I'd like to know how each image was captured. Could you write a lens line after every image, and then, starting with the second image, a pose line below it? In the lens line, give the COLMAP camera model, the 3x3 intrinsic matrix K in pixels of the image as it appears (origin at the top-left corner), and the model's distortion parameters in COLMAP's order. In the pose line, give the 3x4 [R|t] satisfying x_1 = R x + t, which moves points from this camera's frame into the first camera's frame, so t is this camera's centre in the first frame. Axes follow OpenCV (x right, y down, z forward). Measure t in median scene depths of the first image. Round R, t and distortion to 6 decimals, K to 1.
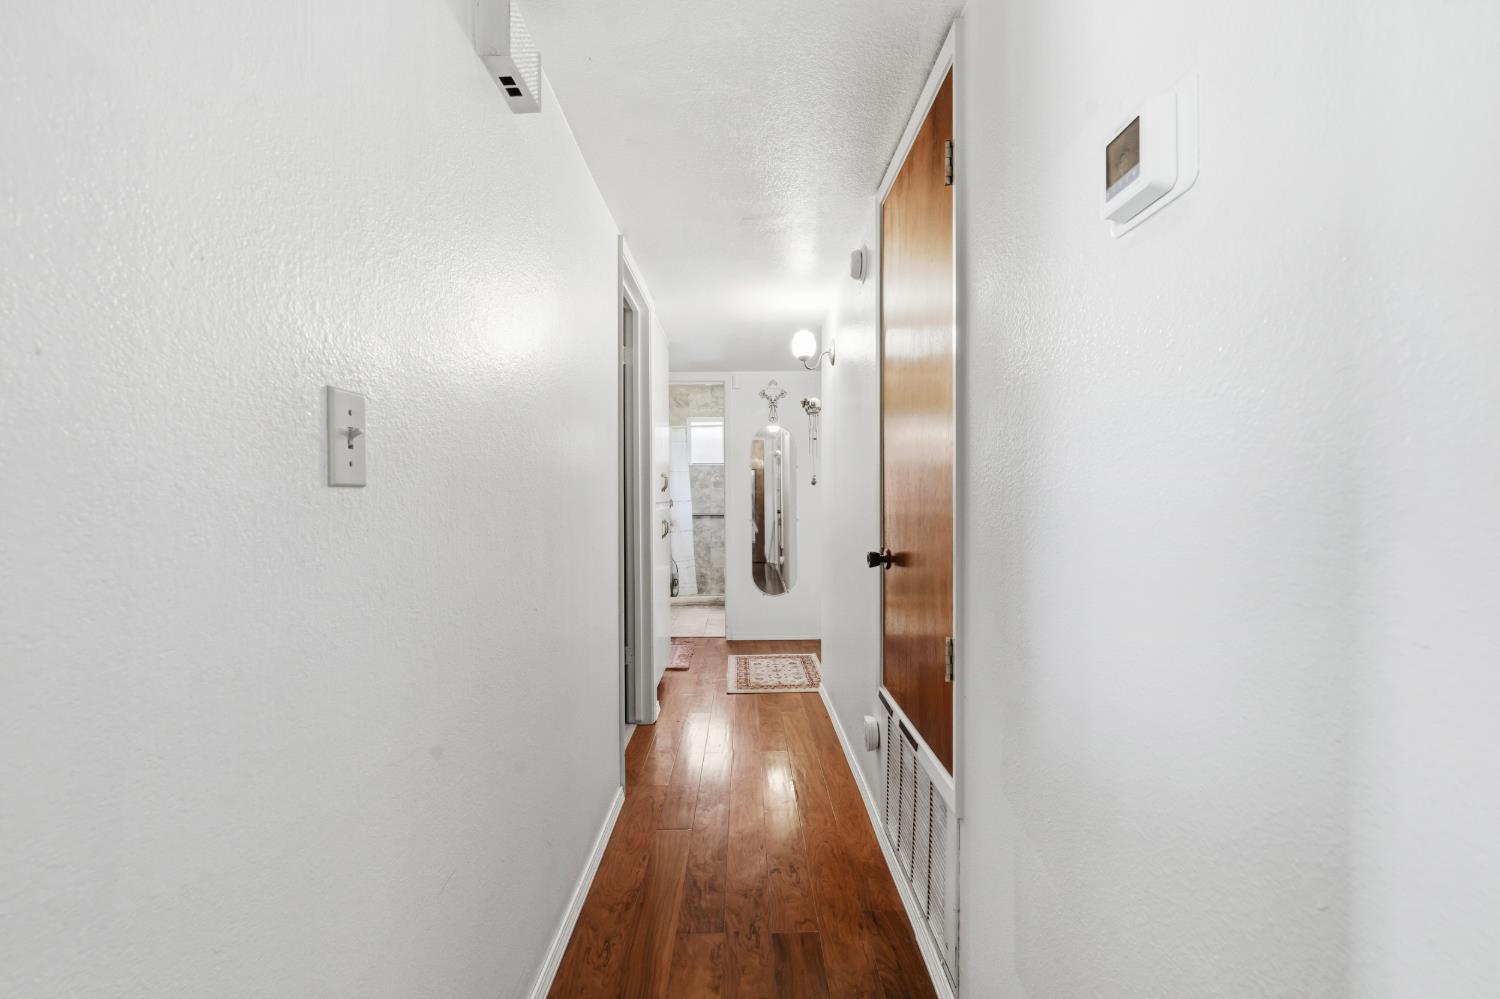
lens RADIAL K [[667.3, 0, 750.0], [0, 667.3, 499.5], [0, 0, 1]] dist [-0.001009, 0.000229]
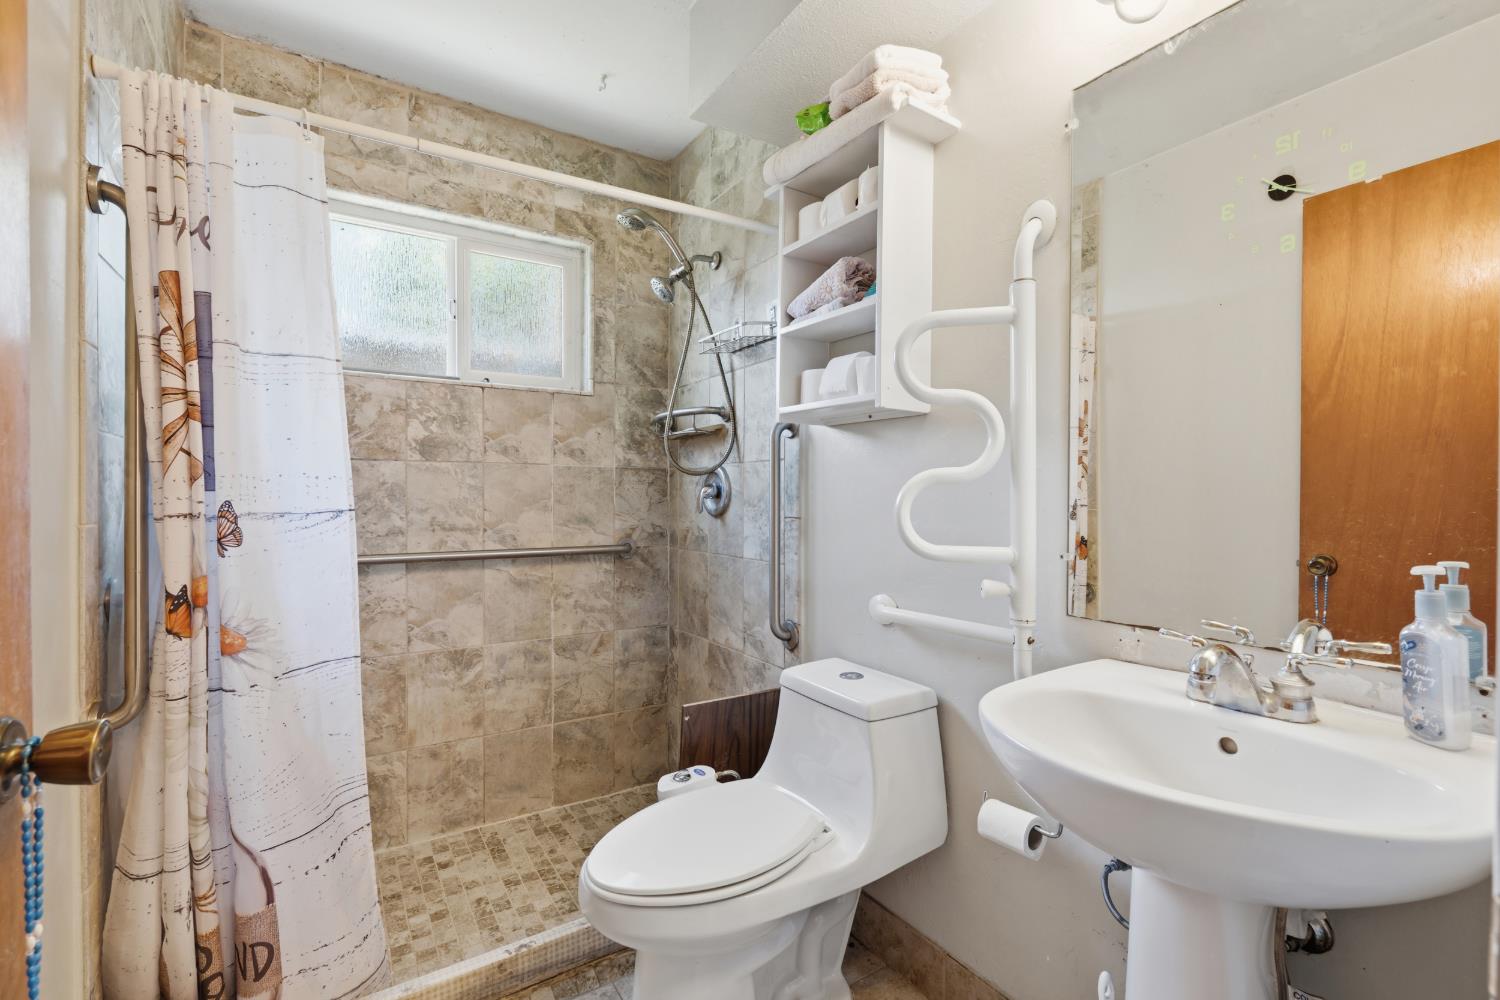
lens RADIAL K [[667.3, 0, 750.0], [0, 667.3, 500.0], [0, 0, 1]] dist [-0.001009, 0.000229]
pose [[0.853426, 0.001052, 0.521214, -0.081685], [0.006387, 0.999902, -0.012475, 0.003361], [-0.521176, 0.013976, 0.853335, 0.689765]]
